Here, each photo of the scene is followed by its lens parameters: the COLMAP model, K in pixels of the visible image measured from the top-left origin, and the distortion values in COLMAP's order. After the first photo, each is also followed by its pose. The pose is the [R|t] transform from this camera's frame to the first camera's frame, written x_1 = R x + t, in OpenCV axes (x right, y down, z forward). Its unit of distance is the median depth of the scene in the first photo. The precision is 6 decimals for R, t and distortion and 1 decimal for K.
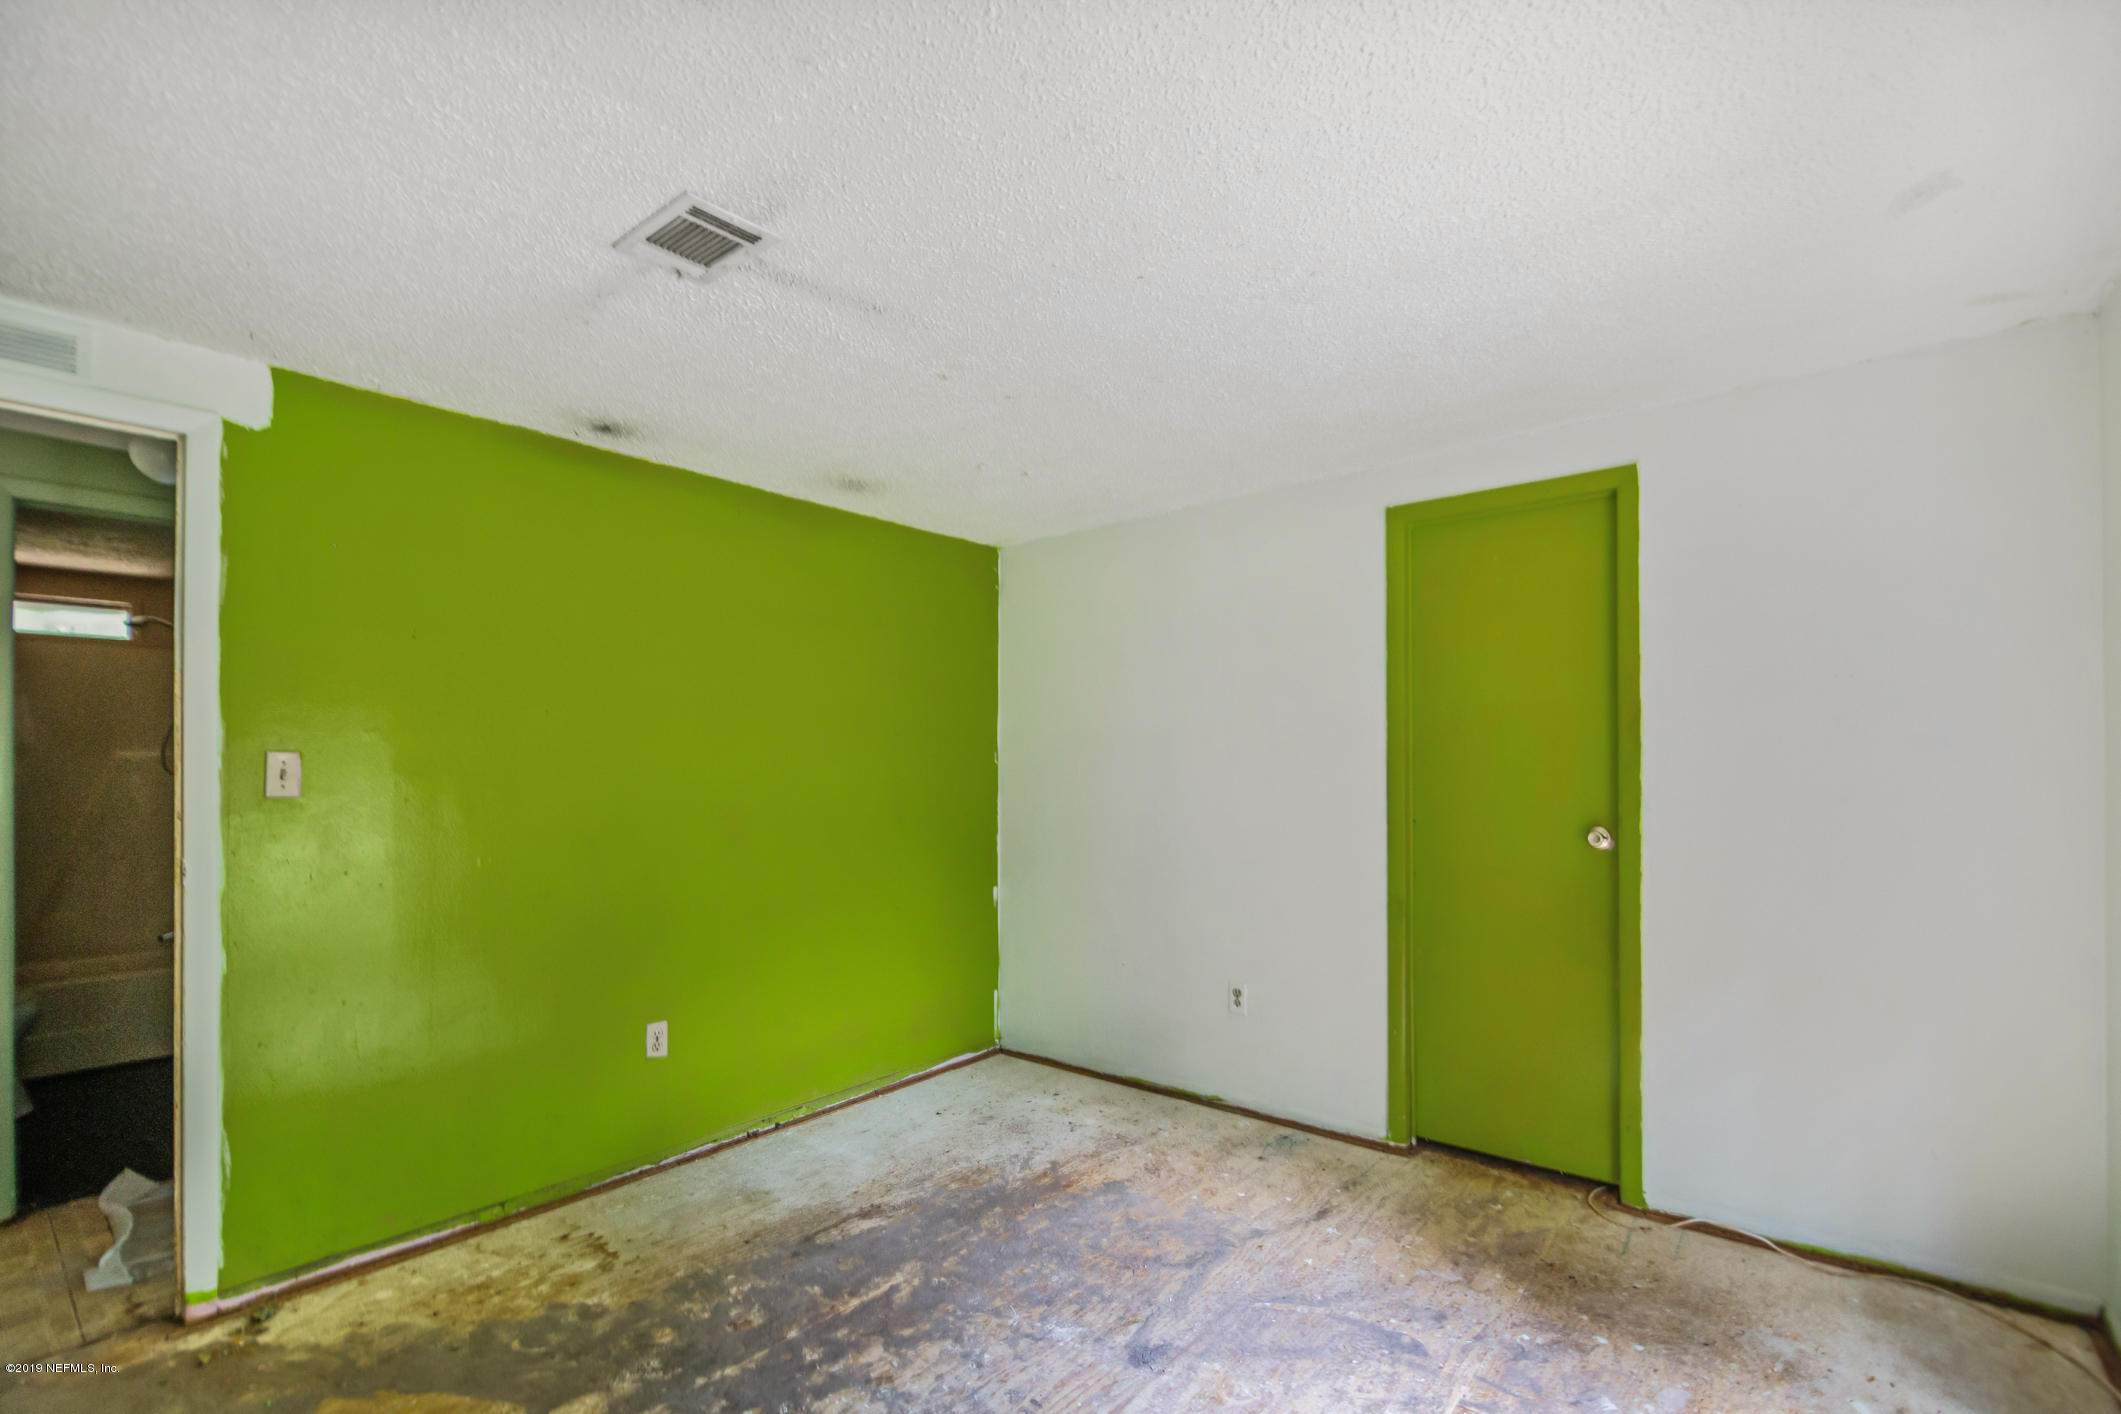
lens RADIAL K [[934.9, 0, 1061.5], [0, 934.9, 748.5], [0, 0, 1]] dist [-0.002399, -0.000449]
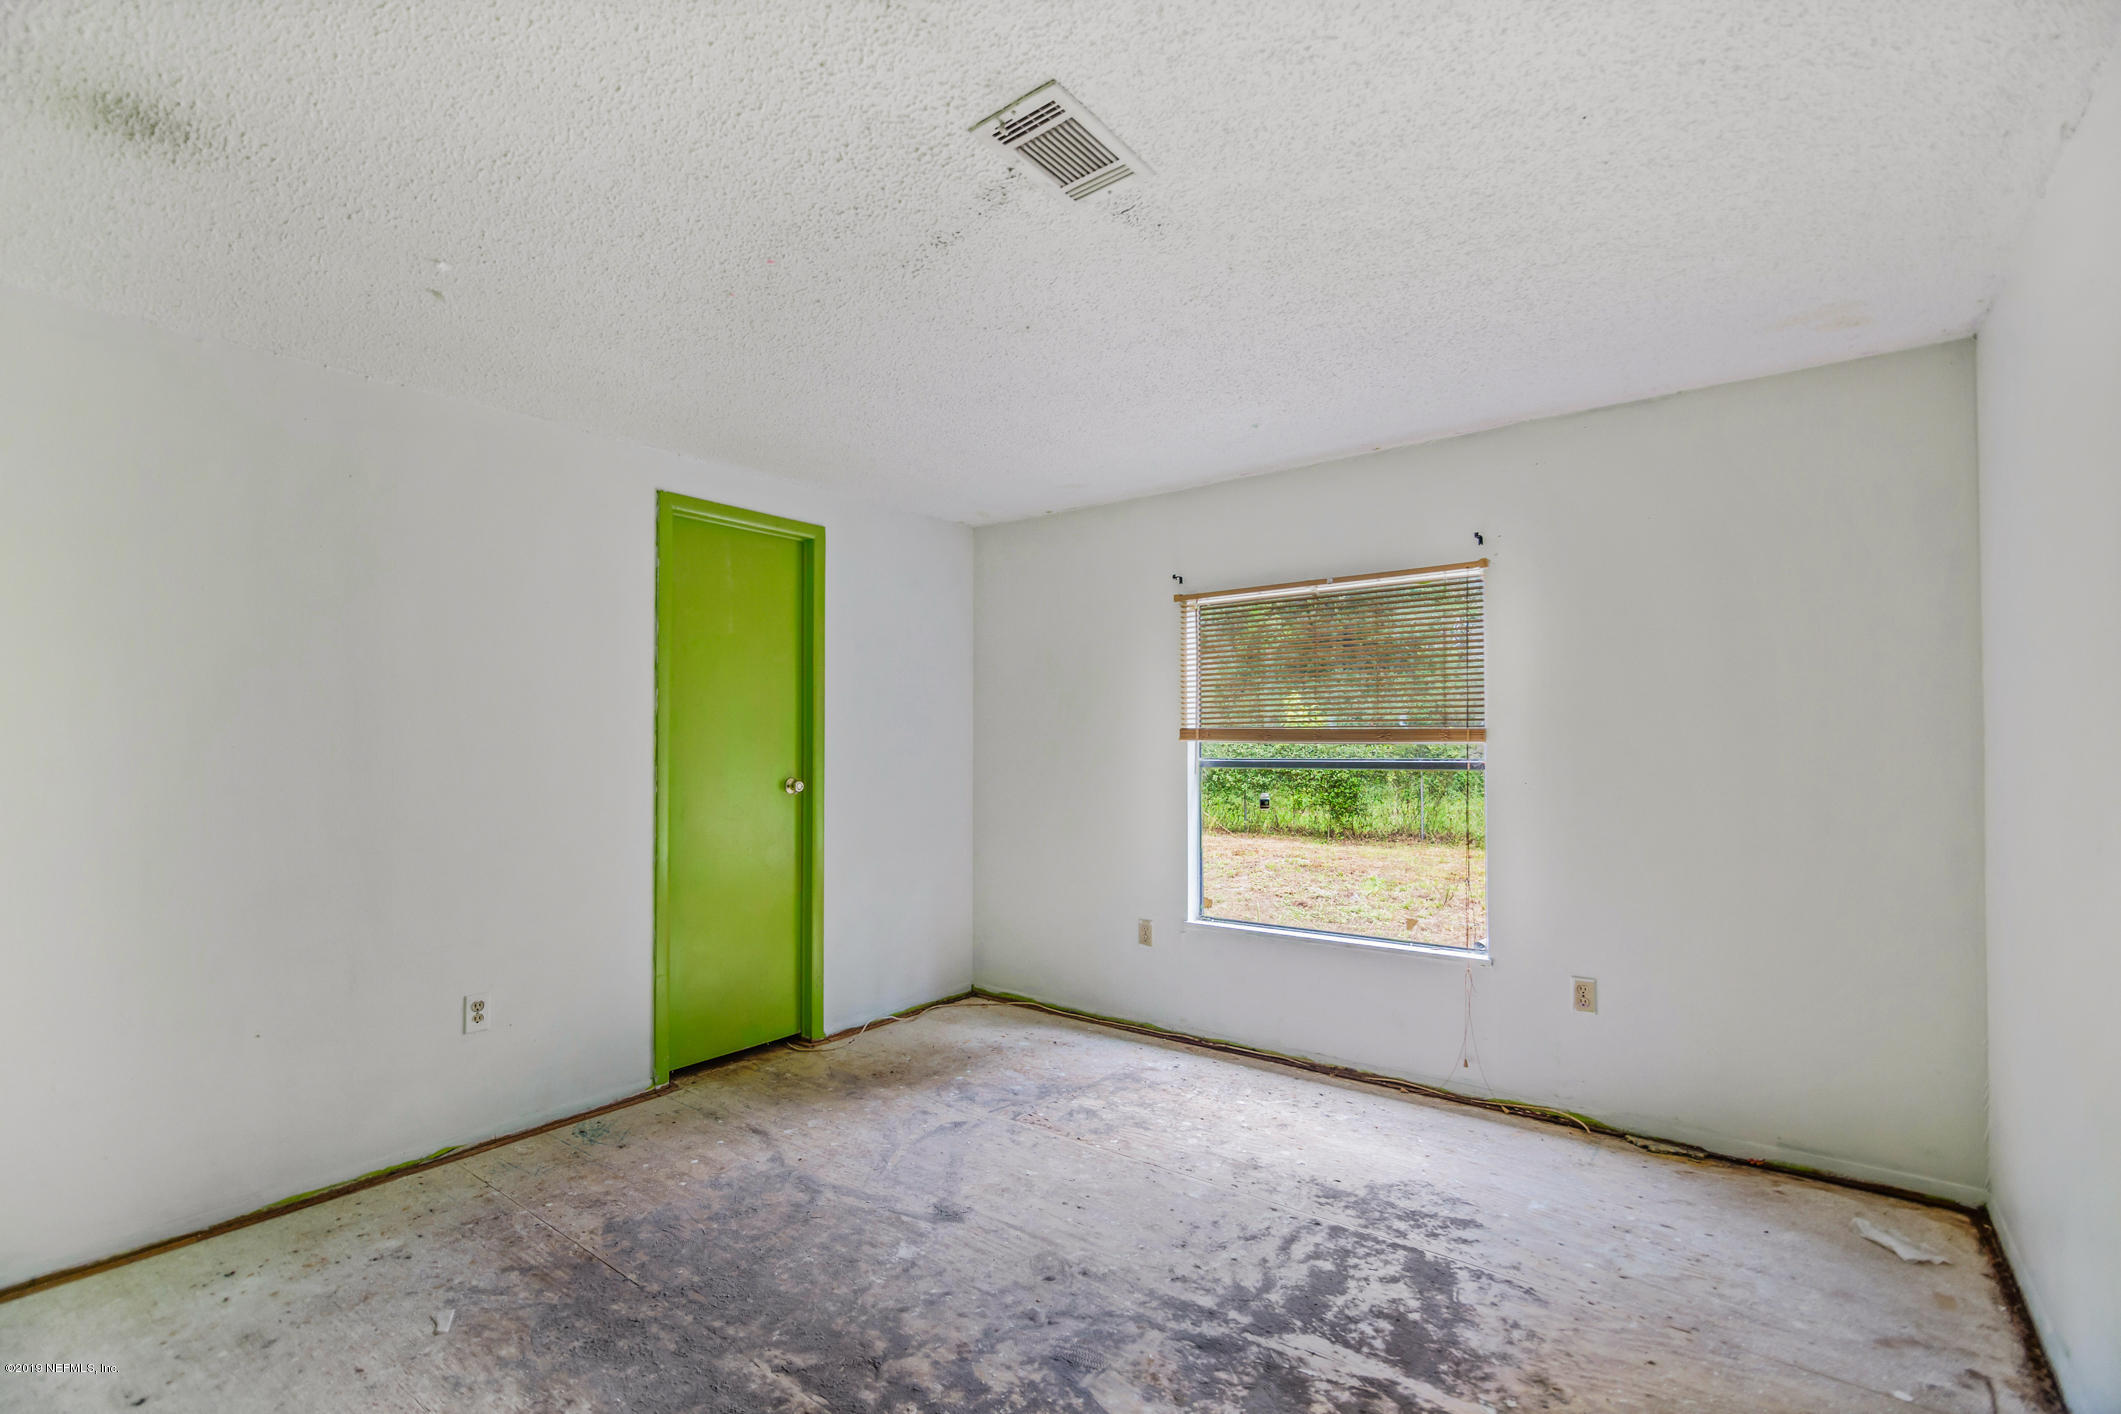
lens RADIAL K [[934.2, 0, 1062.5], [0, 934.2, 718.6], [0, 0, 1]] dist [0.000591, -0.000037]
pose [[-0.028434, 0.031694, 0.999093, -0.862699], [-0.021115, 0.999255, -0.032300, 0.032804], [-0.999373, -0.022014, -0.027744, 0.677236]]
